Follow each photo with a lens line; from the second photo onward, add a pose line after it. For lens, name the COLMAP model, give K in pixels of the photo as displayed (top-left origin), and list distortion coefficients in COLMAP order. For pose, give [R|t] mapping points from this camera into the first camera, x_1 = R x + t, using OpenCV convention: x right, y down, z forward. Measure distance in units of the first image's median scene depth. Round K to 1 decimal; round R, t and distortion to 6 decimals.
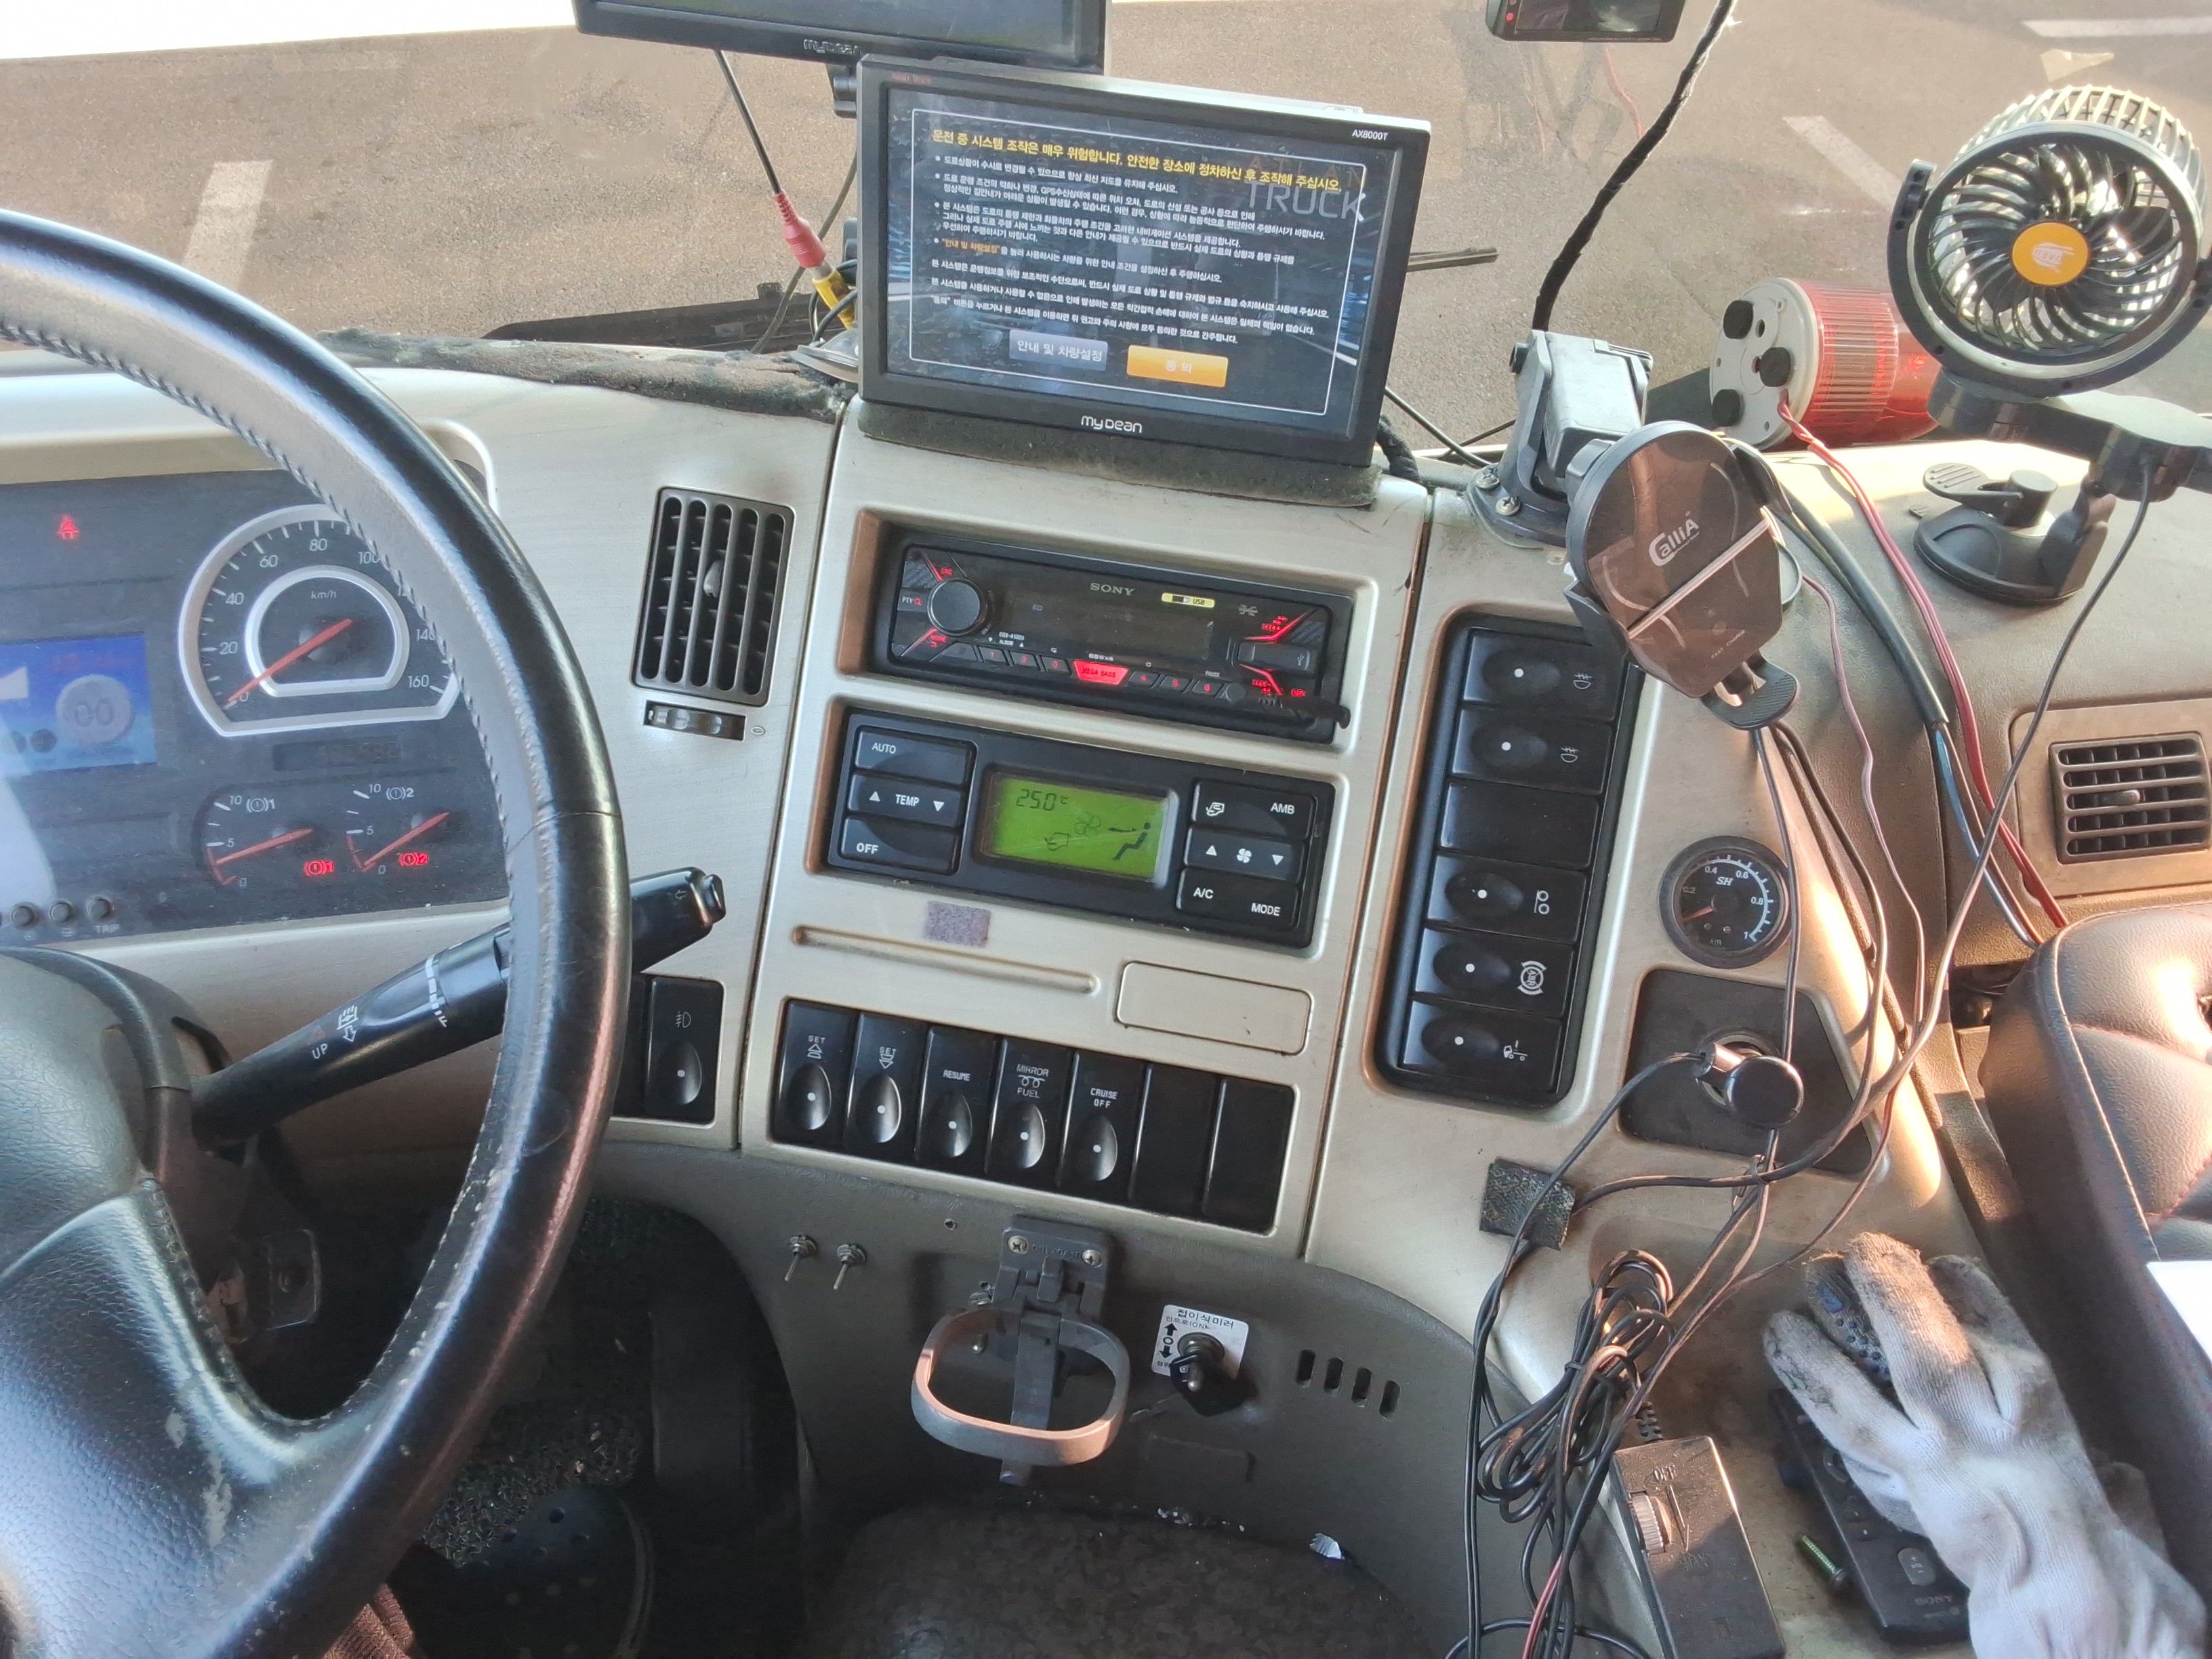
lens RADIAL K [[1761.5, 0, 1113.7], [0, 1761.5, 845.2], [0, 0, 1]] dist [0.130099, -0.205212]
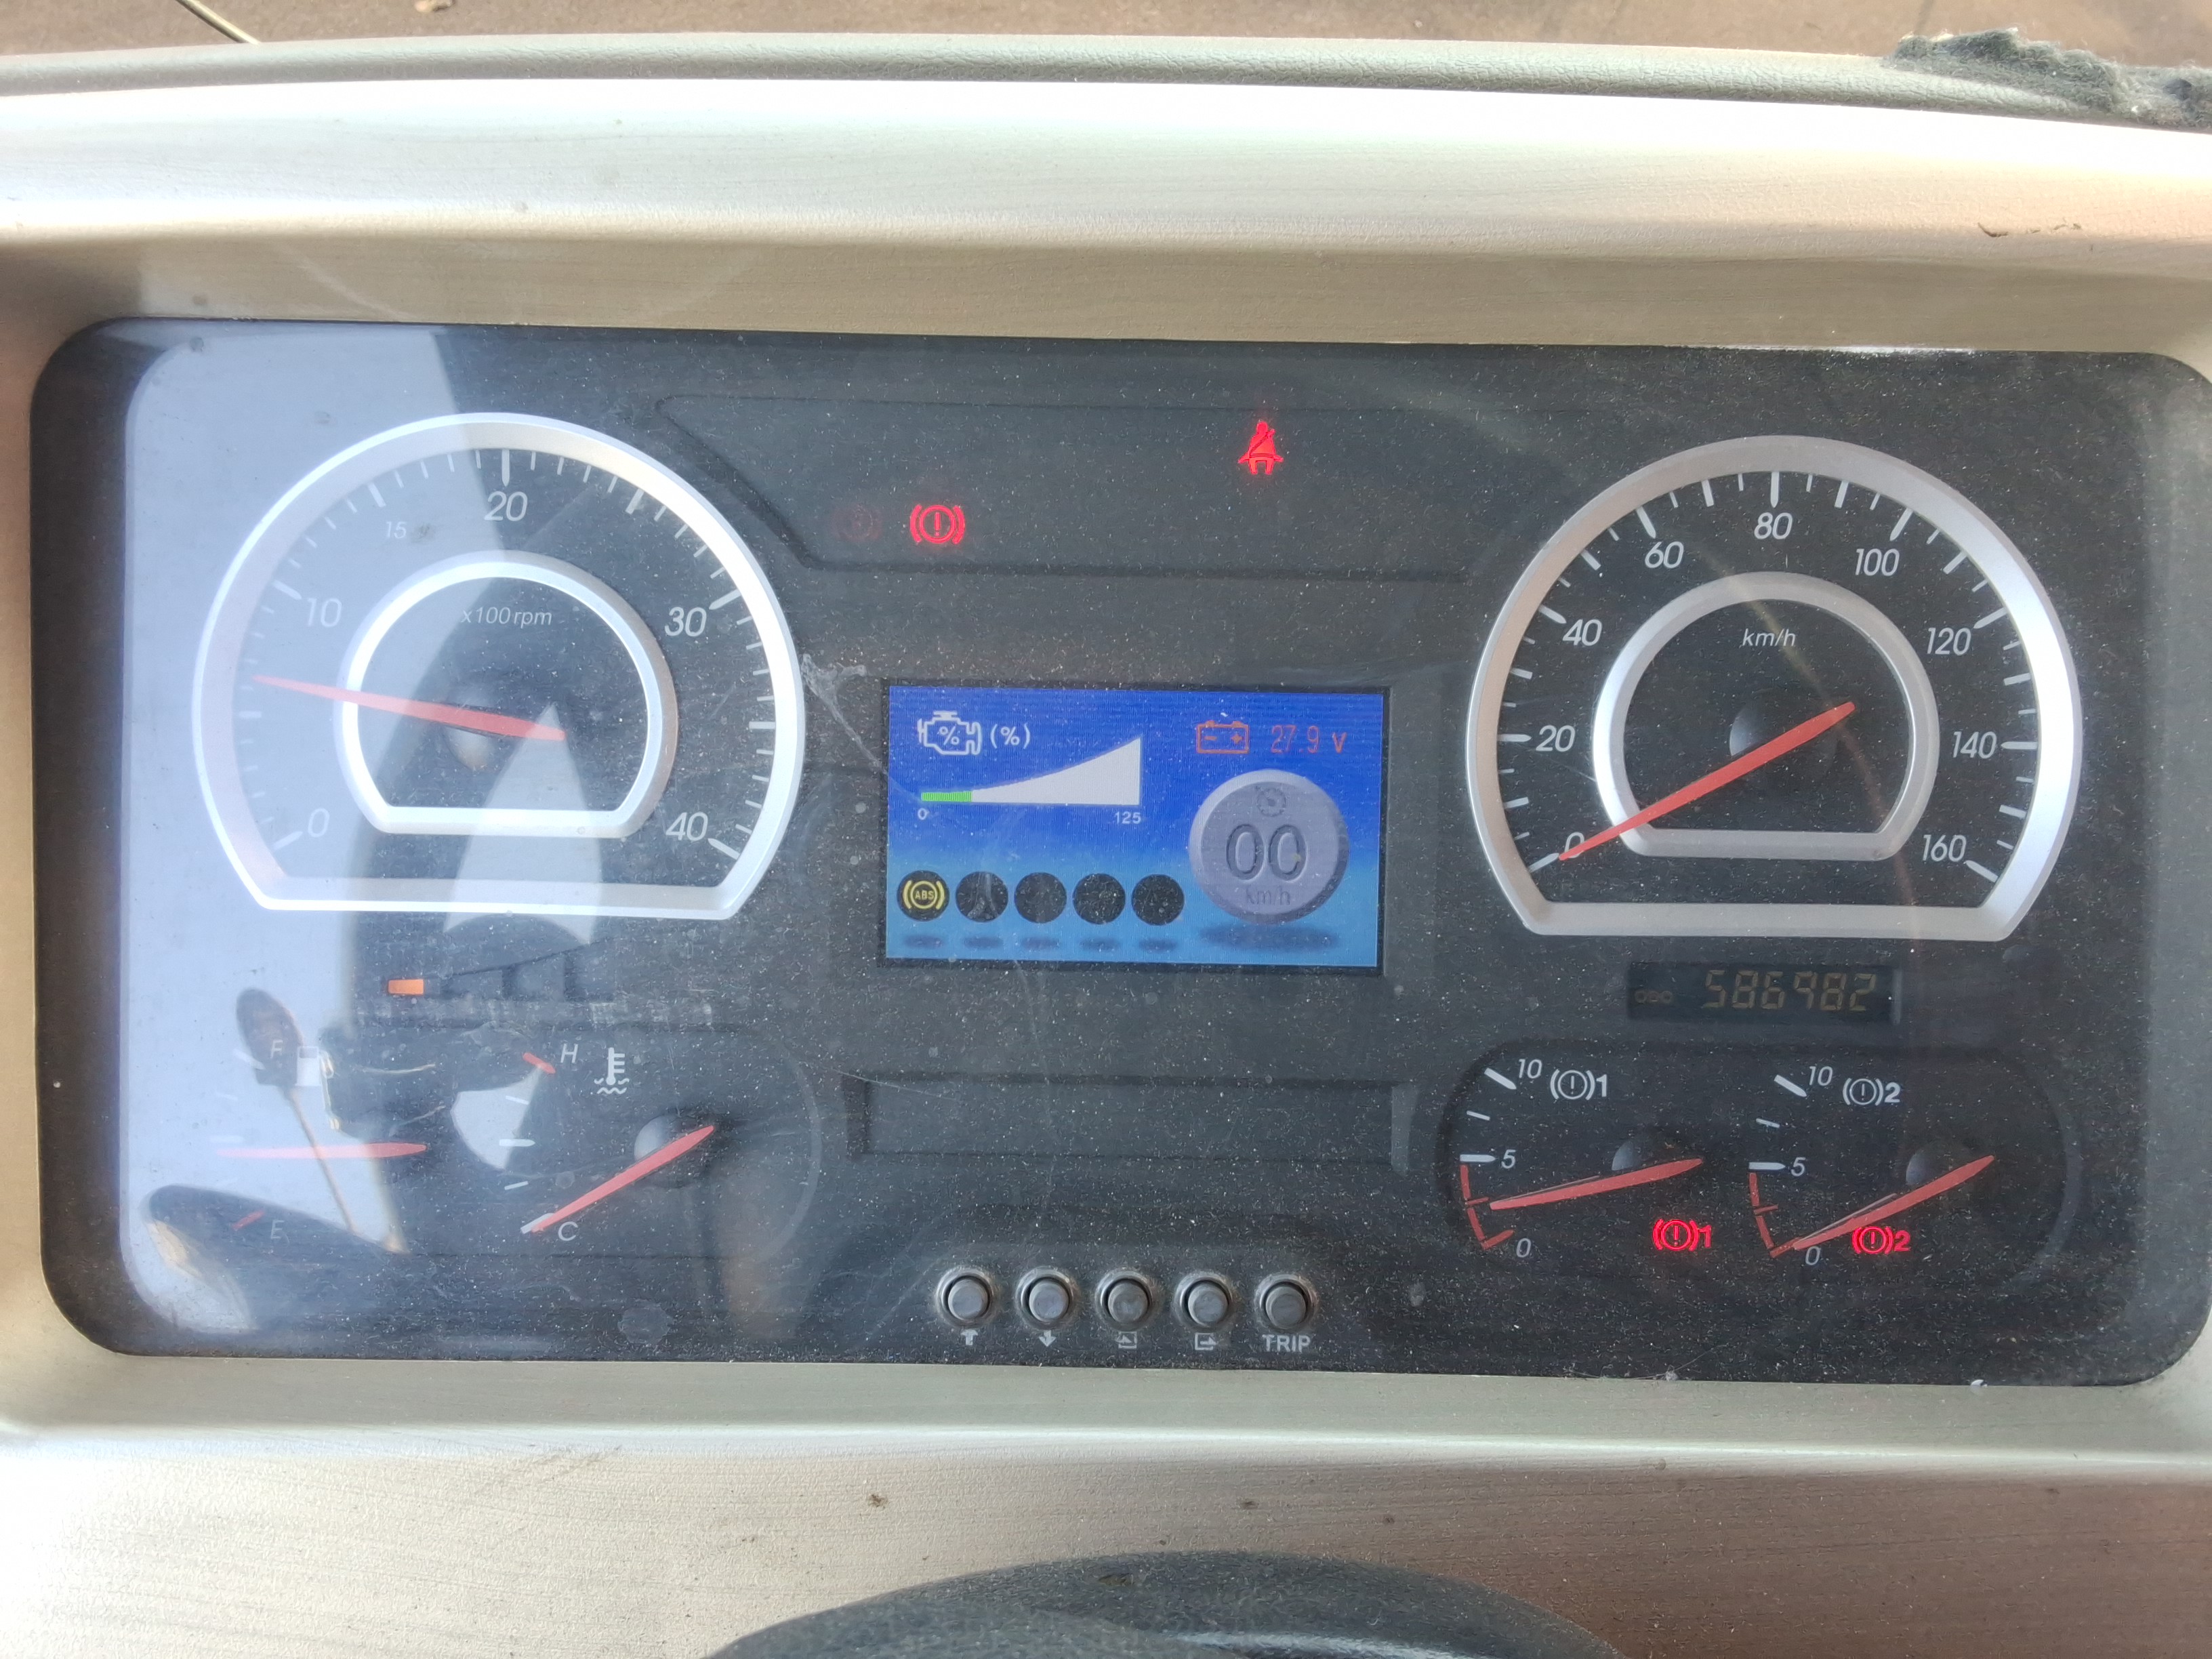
lens RADIAL K [[1761.5, 0, 1113.7], [0, 1761.5, 845.2], [0, 0, 1]] dist [0.130099, -0.205212]
pose [[0.983223, 0.115857, -0.140890, -0.539525], [-0.111683, 0.993047, 0.037208, -0.087626], [0.144221, -0.020849, 0.989326, 0.538584]]
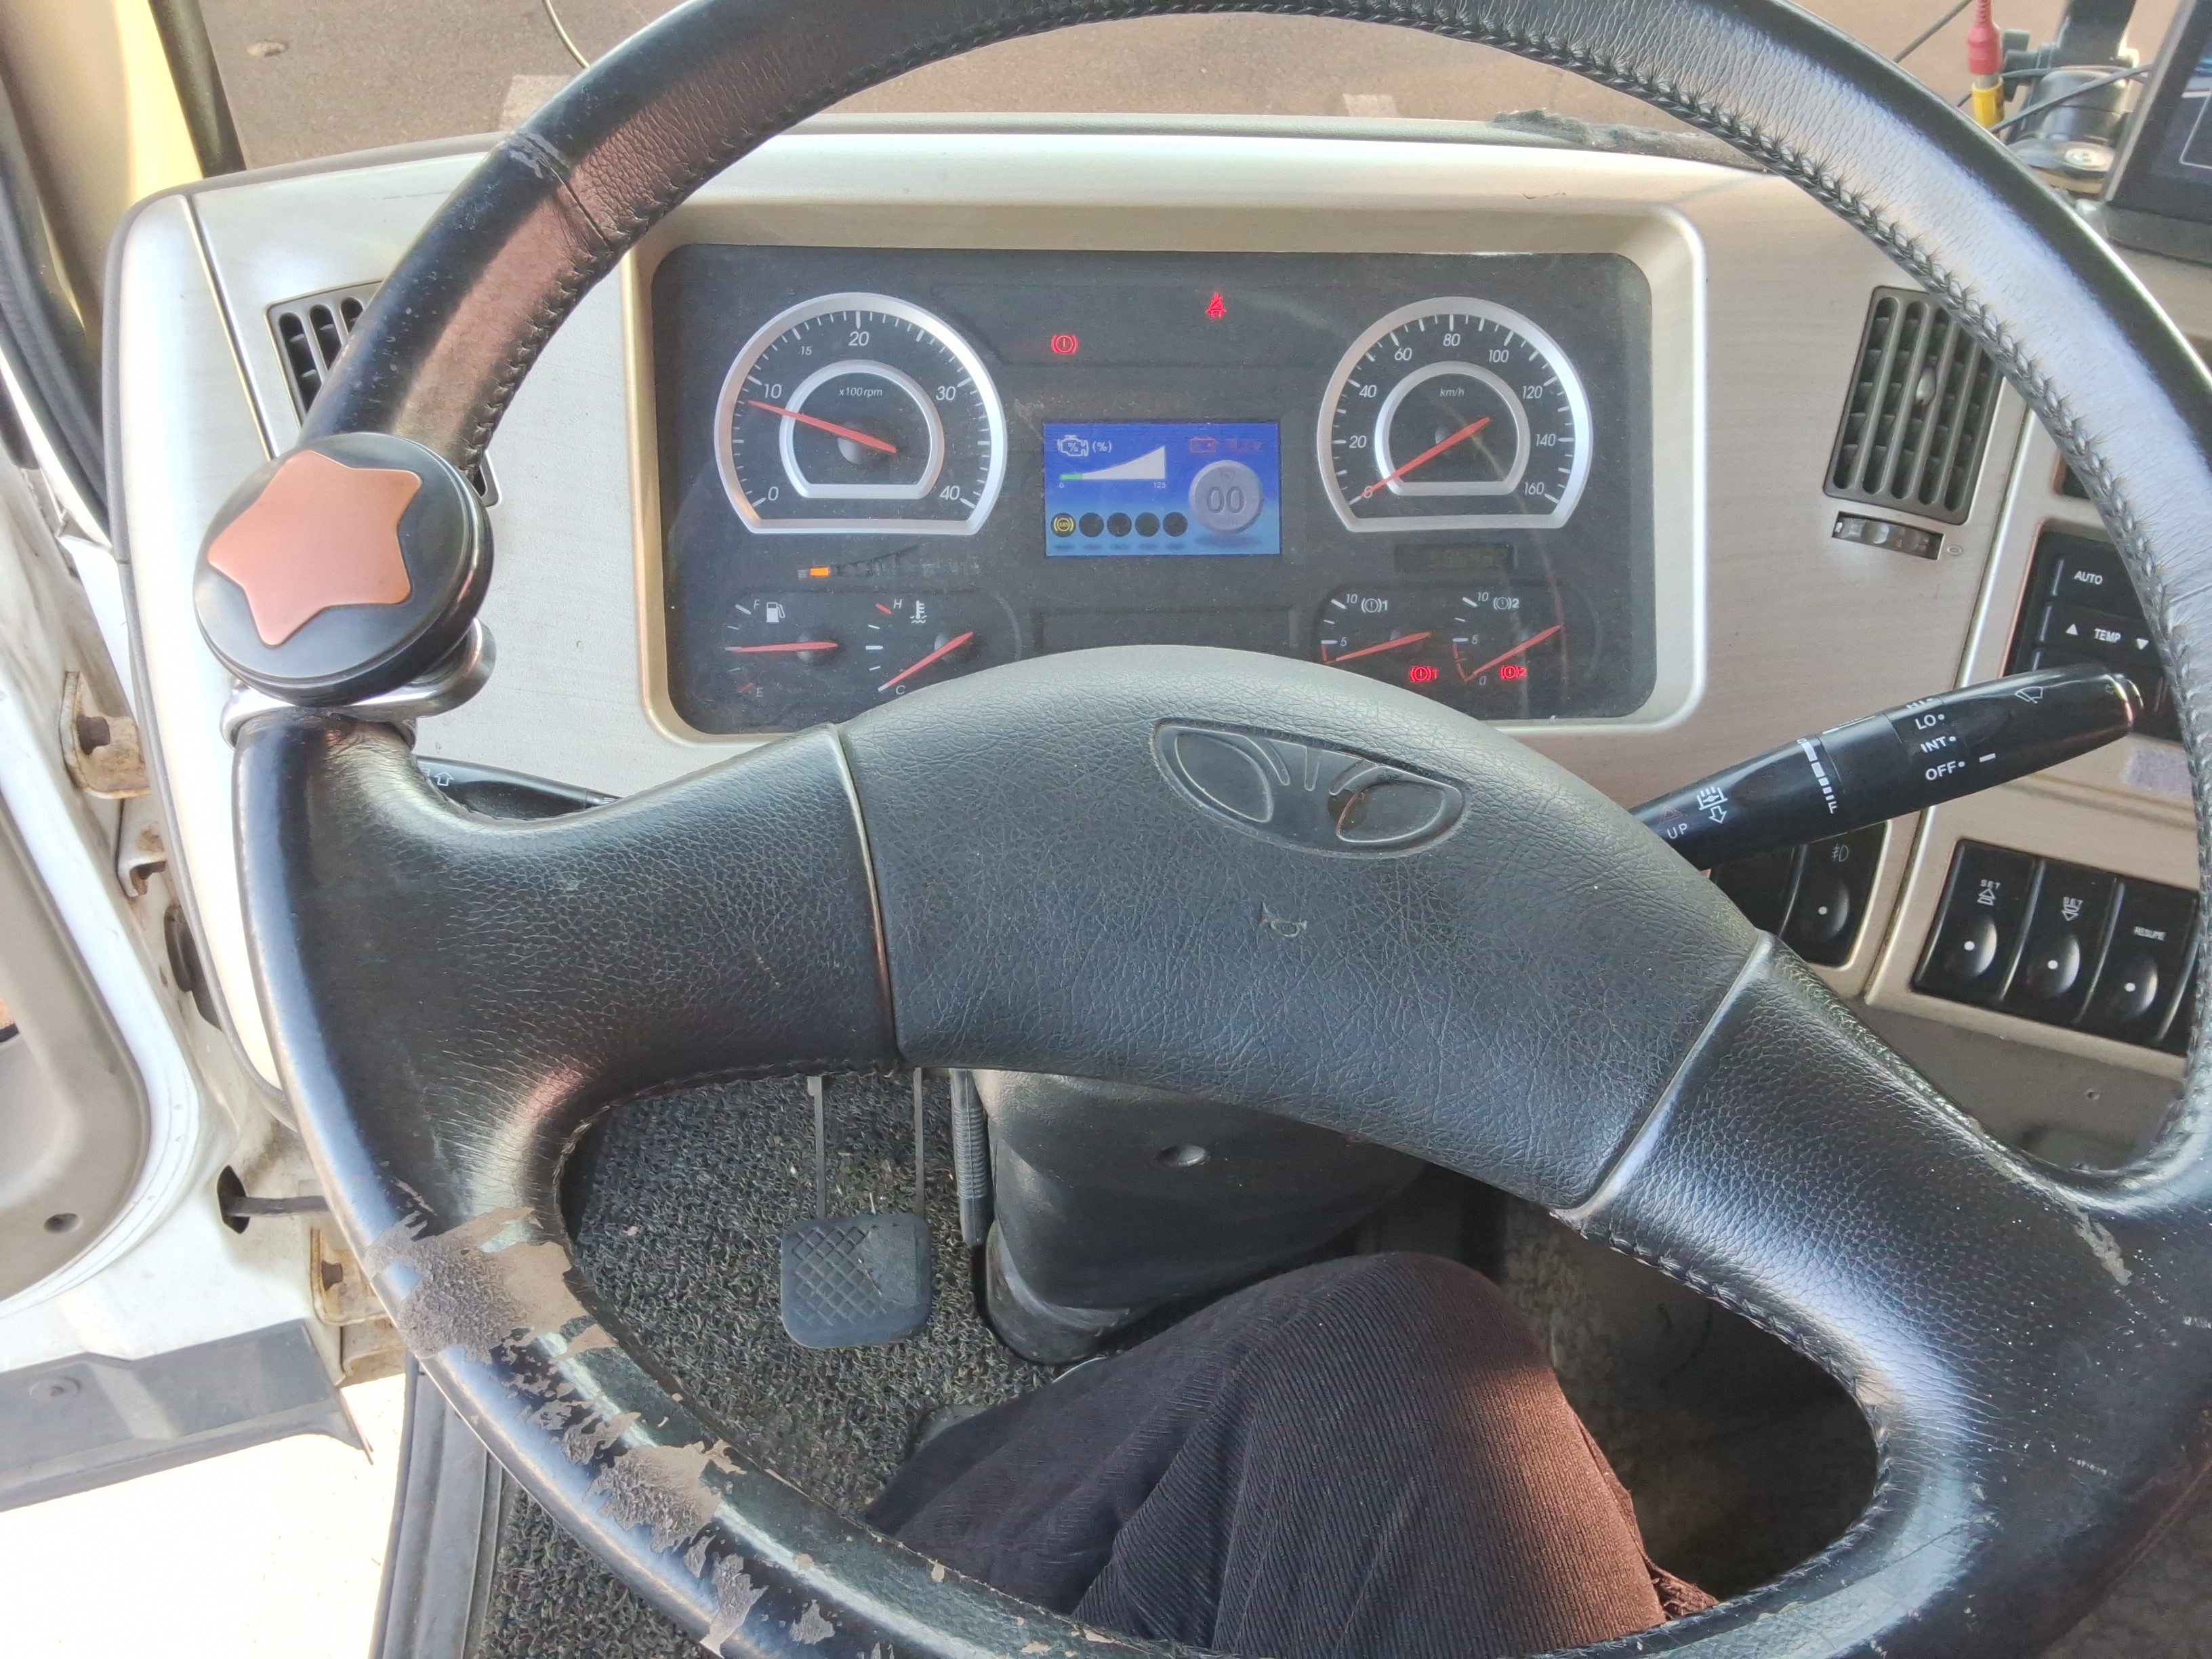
lens RADIAL K [[1761.5, 0, 1113.7], [0, 1761.5, 845.2], [0, 0, 1]] dist [0.130099, -0.205212]
pose [[0.996313, 0.073198, -0.044759, -0.568782], [-0.072837, 0.997297, 0.009652, 0.109767], [0.045344, -0.006356, 0.998951, 0.028927]]
